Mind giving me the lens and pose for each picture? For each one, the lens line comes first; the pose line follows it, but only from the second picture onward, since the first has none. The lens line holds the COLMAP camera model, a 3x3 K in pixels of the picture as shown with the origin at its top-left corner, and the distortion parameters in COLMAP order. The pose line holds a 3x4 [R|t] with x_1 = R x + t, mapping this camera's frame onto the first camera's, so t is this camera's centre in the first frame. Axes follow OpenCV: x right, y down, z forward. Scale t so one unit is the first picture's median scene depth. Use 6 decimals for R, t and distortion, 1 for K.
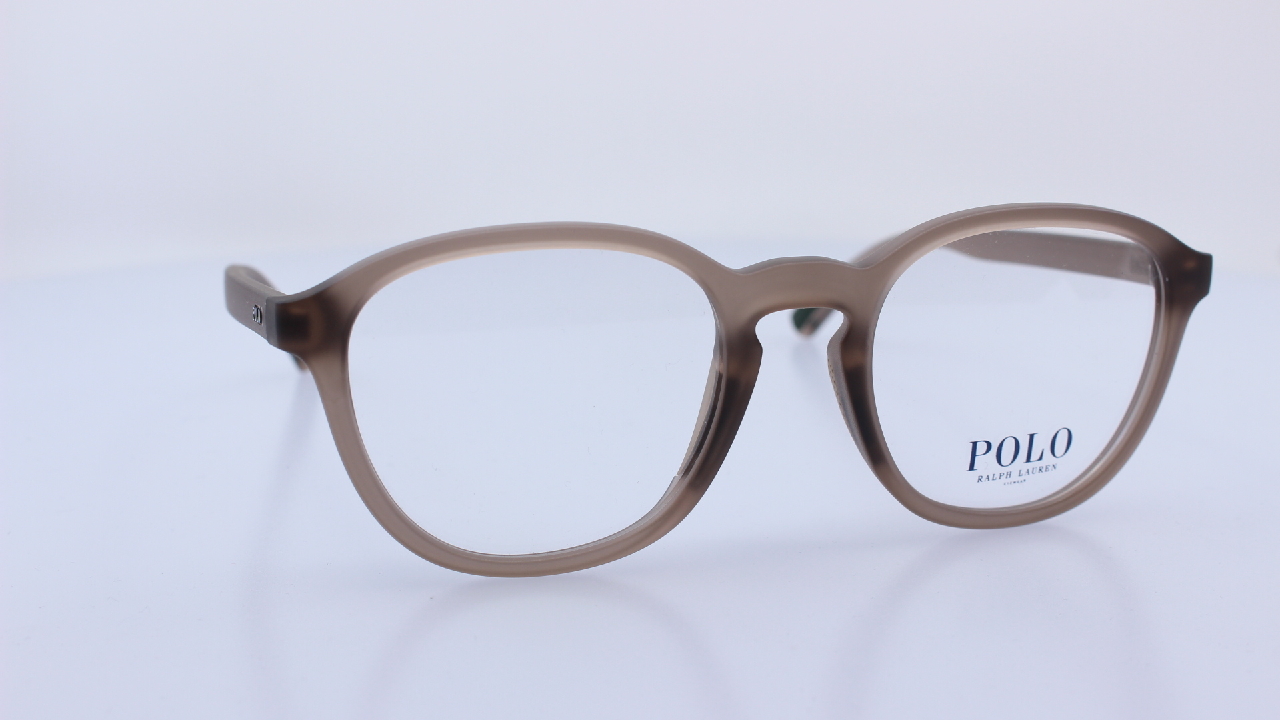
lens RADIAL K [[1571.8, 0, 652.7], [0, 1571.8, 355.4], [0, 0, 1]] dist [0.007351, 0.000000]
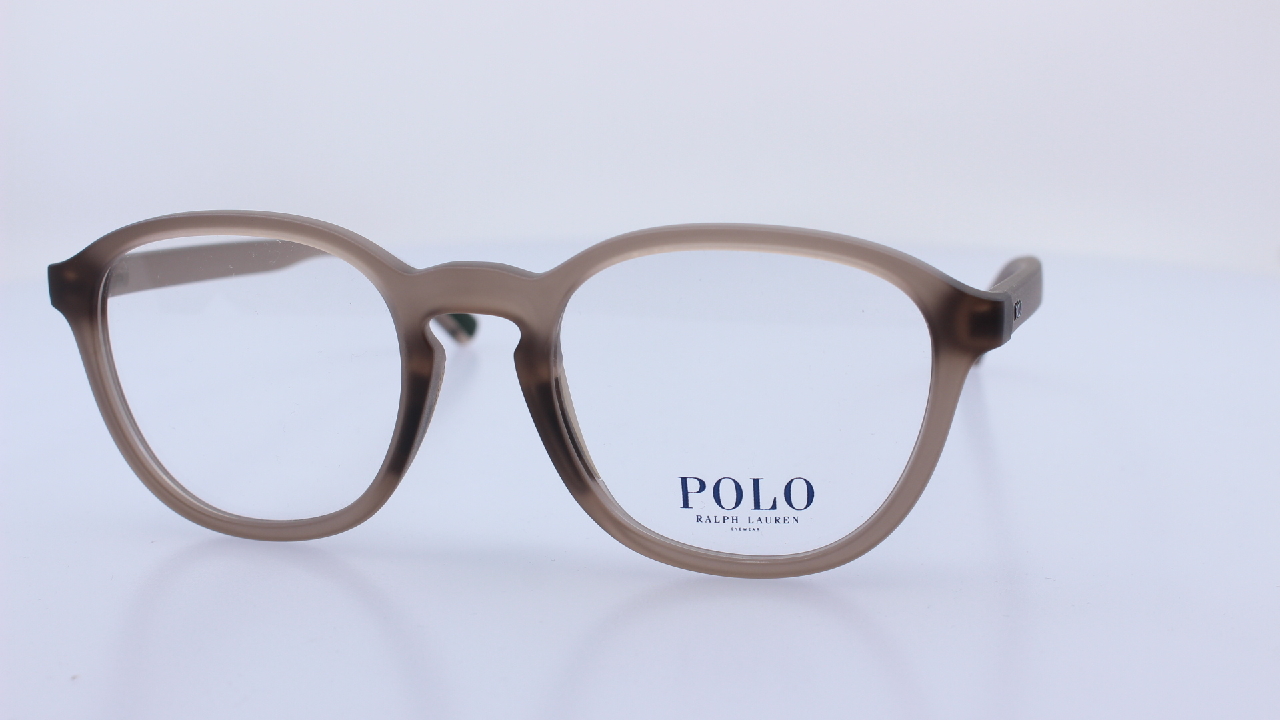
lens RADIAL K [[1571.8, 0, 625.8], [0, 1571.8, 351.0], [0, 0, 1]] dist [0.007351, 0.000000]
pose [[0.867338, 0.100458, -0.487476, 0.607108], [-0.100932, 0.994570, 0.025375, -0.038047], [0.487378, 0.027193, 0.872768, 0.172889]]
